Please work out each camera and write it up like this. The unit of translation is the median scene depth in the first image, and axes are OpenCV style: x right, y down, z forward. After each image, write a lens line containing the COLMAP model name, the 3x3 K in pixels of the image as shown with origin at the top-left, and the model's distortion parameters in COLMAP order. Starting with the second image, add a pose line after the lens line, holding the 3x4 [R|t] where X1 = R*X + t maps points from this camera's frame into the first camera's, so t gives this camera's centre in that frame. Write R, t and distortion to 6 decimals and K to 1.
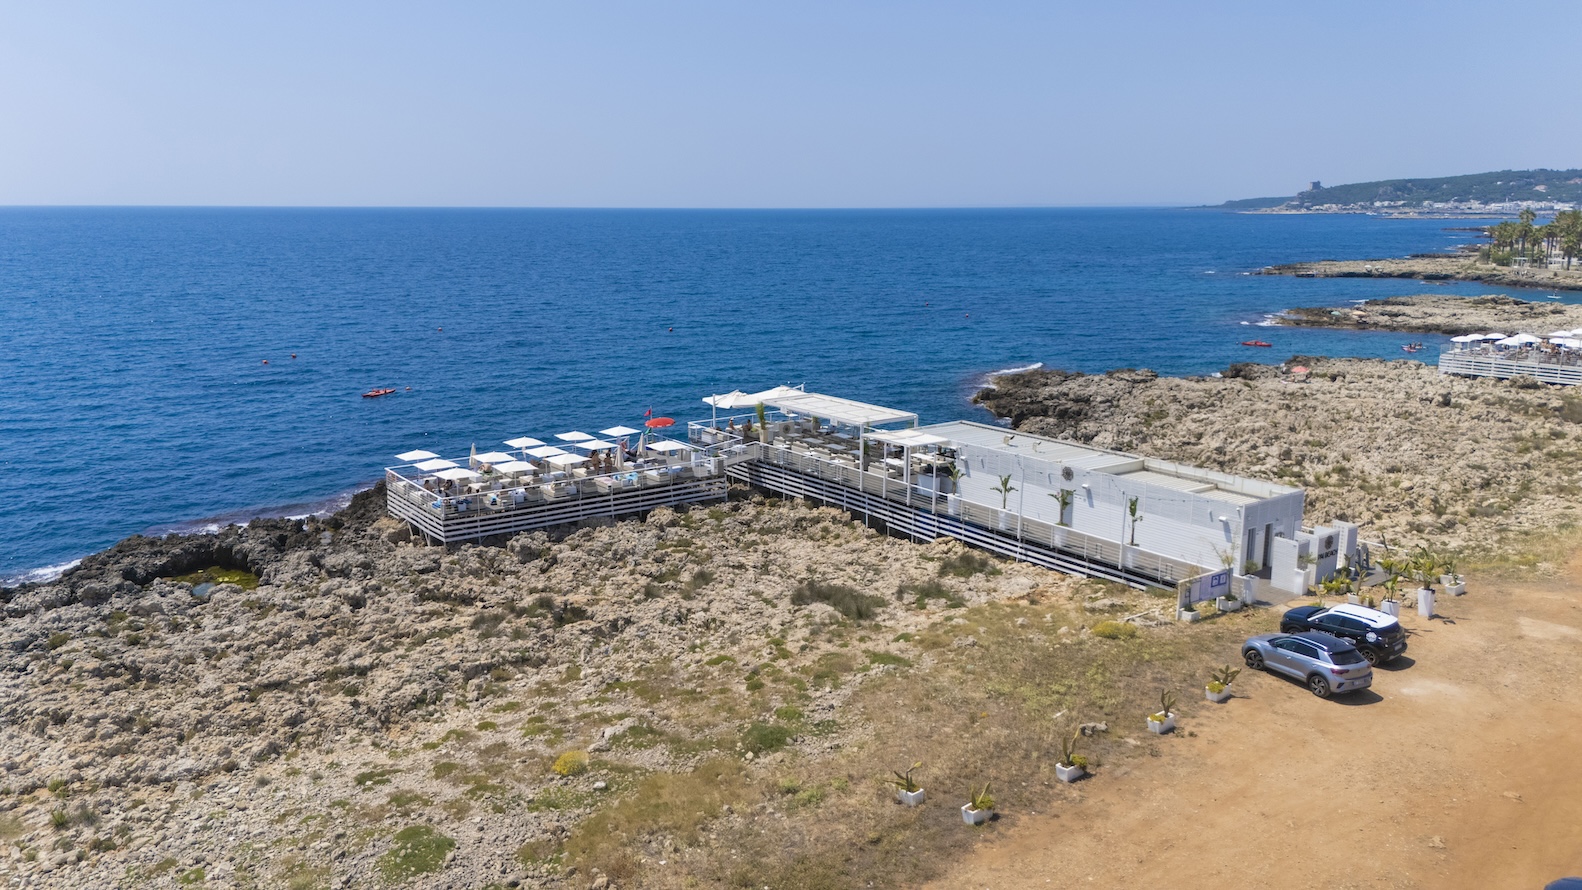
lens RADIAL K [[1165.5, 0, 789.5], [0, 1165.5, 444.3], [0, 0, 1]] dist [-0.000752, -0.000546]
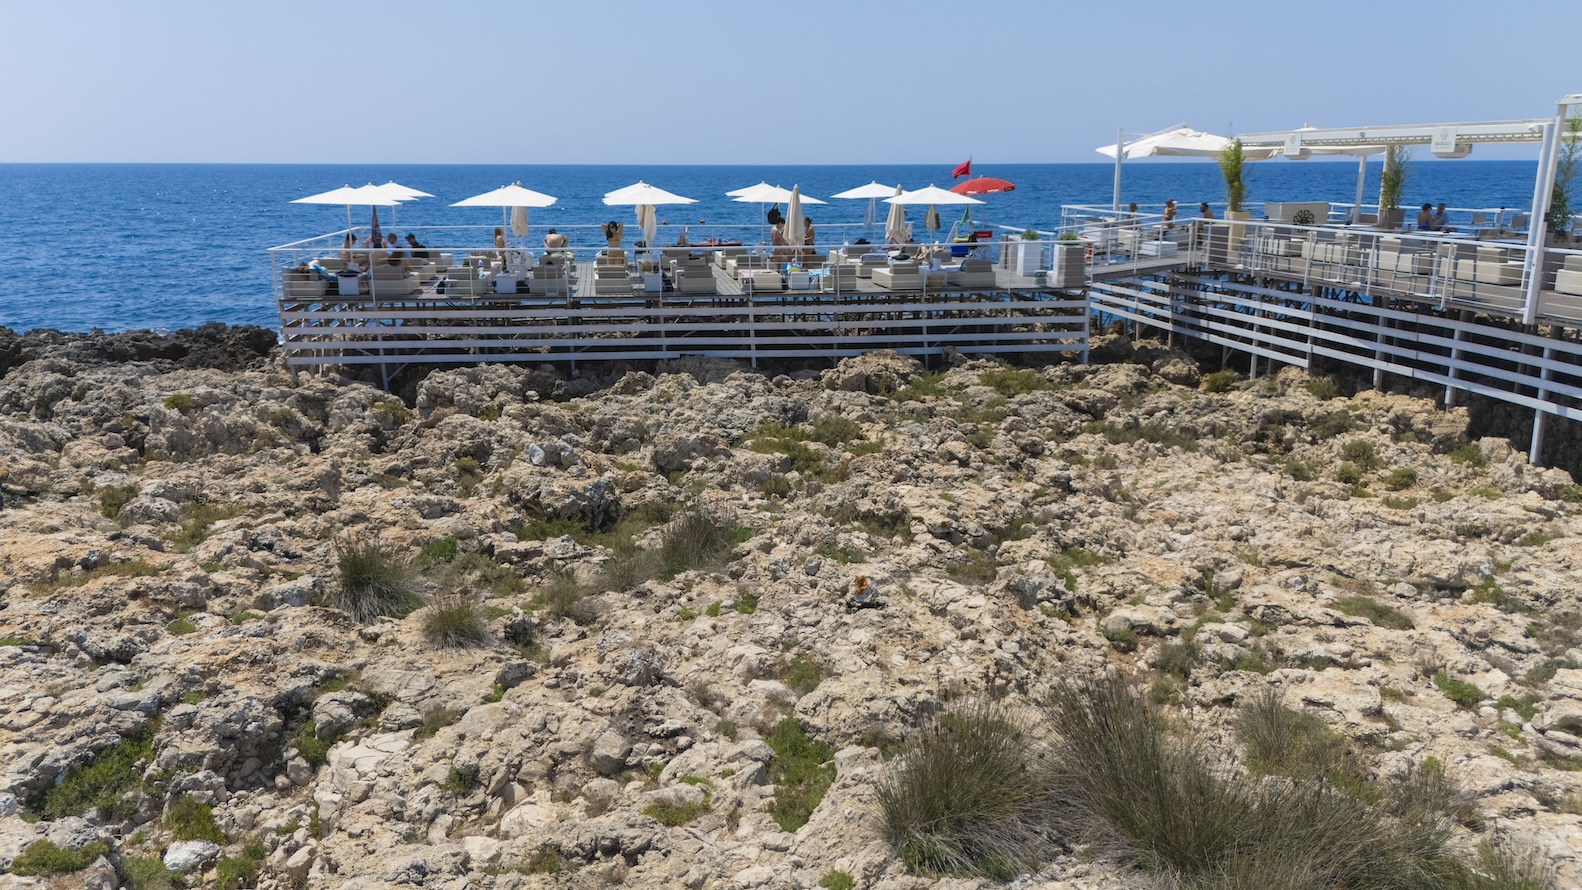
lens RADIAL K [[1165.5, 0, 789.1], [0, 1165.5, 450.9], [0, 0, 1]] dist [-0.000752, -0.000546]
pose [[0.885095, 0.110541, -0.452092, 0.035440], [-0.094404, 0.993833, 0.058179, 0.068646], [0.455735, -0.008814, 0.890072, 0.679382]]
